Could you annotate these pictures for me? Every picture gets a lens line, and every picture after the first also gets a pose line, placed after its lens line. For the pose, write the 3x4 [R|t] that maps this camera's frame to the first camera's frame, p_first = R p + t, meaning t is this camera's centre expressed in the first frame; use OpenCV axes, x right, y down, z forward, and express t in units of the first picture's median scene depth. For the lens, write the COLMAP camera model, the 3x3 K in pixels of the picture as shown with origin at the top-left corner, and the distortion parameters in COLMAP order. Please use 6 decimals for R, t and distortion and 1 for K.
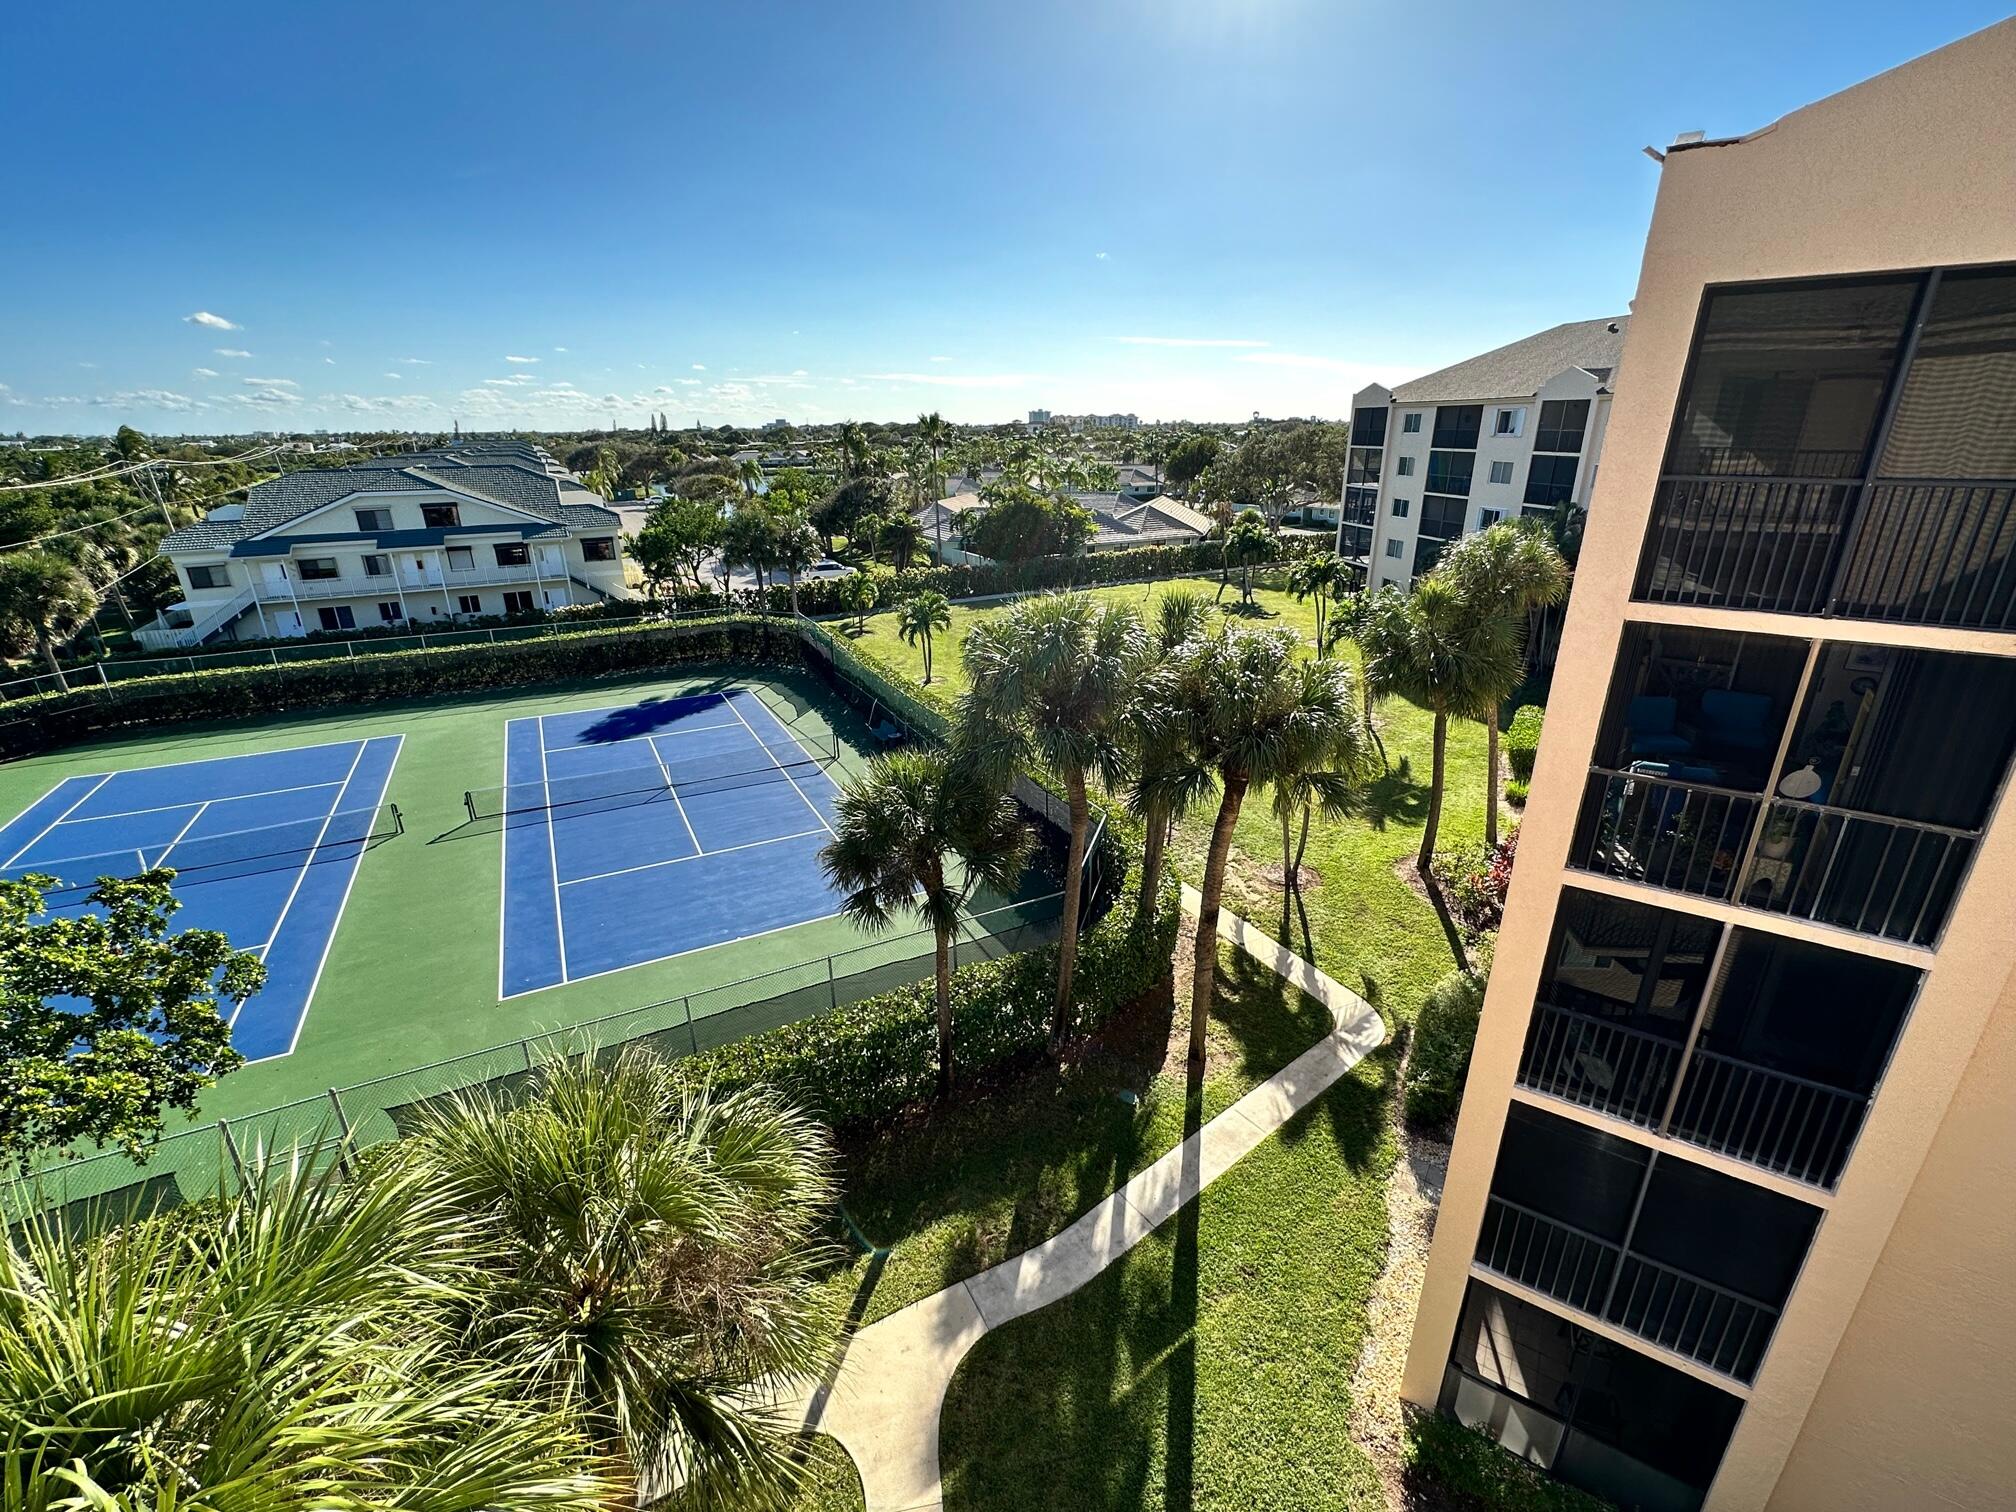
lens RADIAL K [[885.2, 0, 1008.0], [0, 885.2, 756.0], [0, 0, 1]] dist [-0.004341, 0.003763]
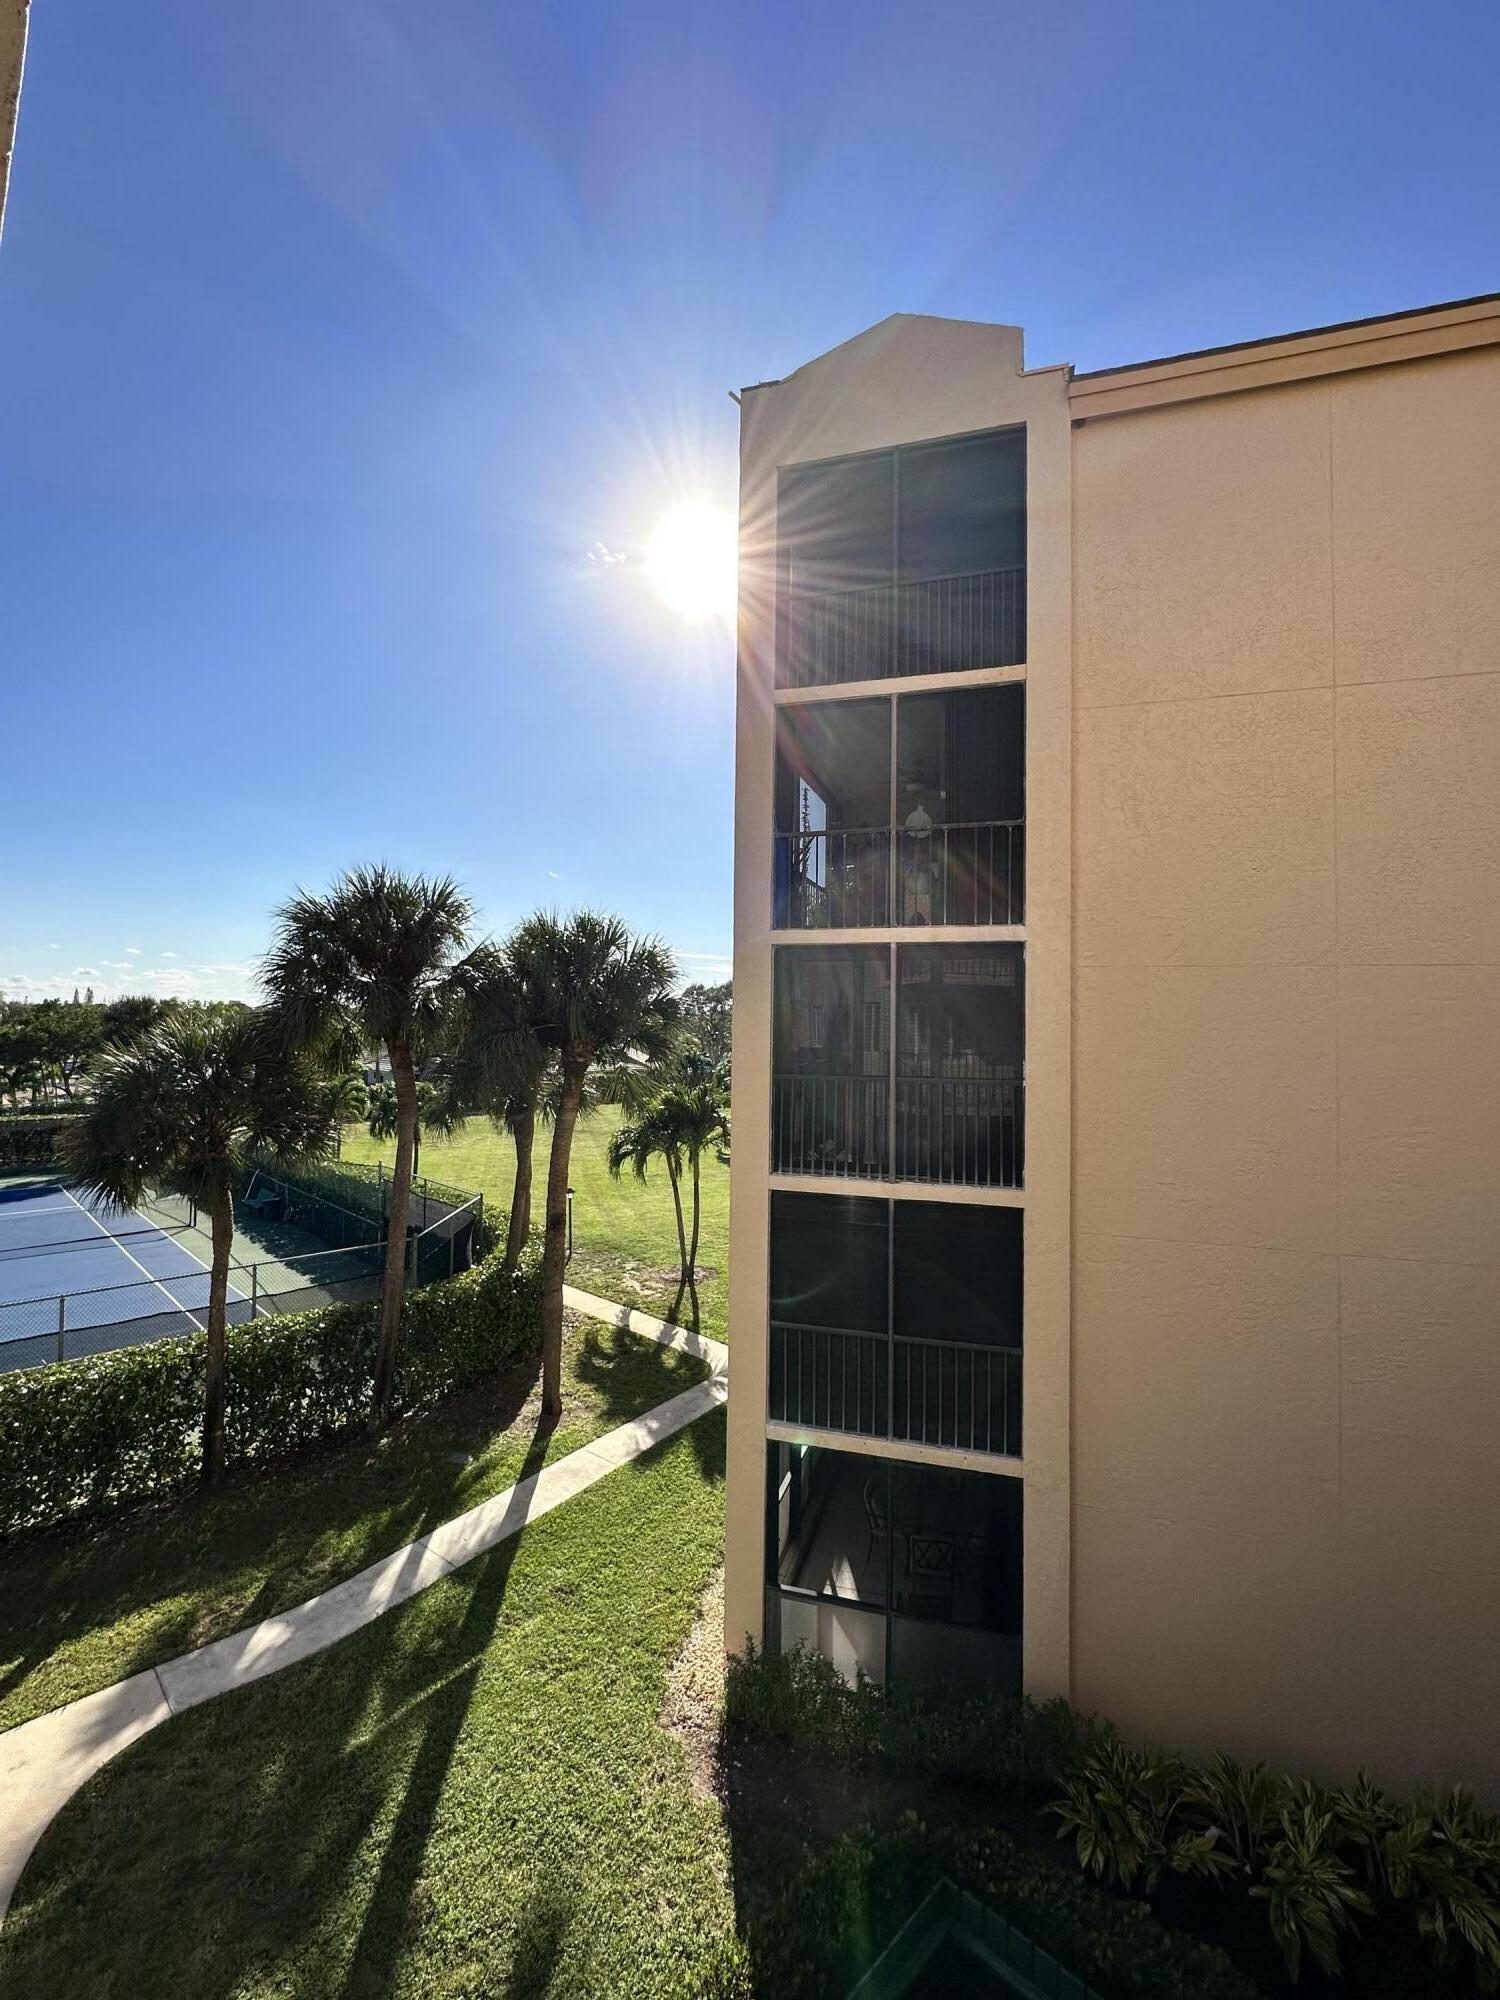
lens RADIAL K [[878.2, 0, 750.0], [0, 878.2, 1000.0], [0, 0, 1]] dist [-0.004341, 0.003763]
pose [[0.957534, 0.026369, 0.287111, 0.163282], [0.083099, 0.928311, -0.362400, 0.336118], [-0.276084, 0.370869, 0.886698, 0.038541]]
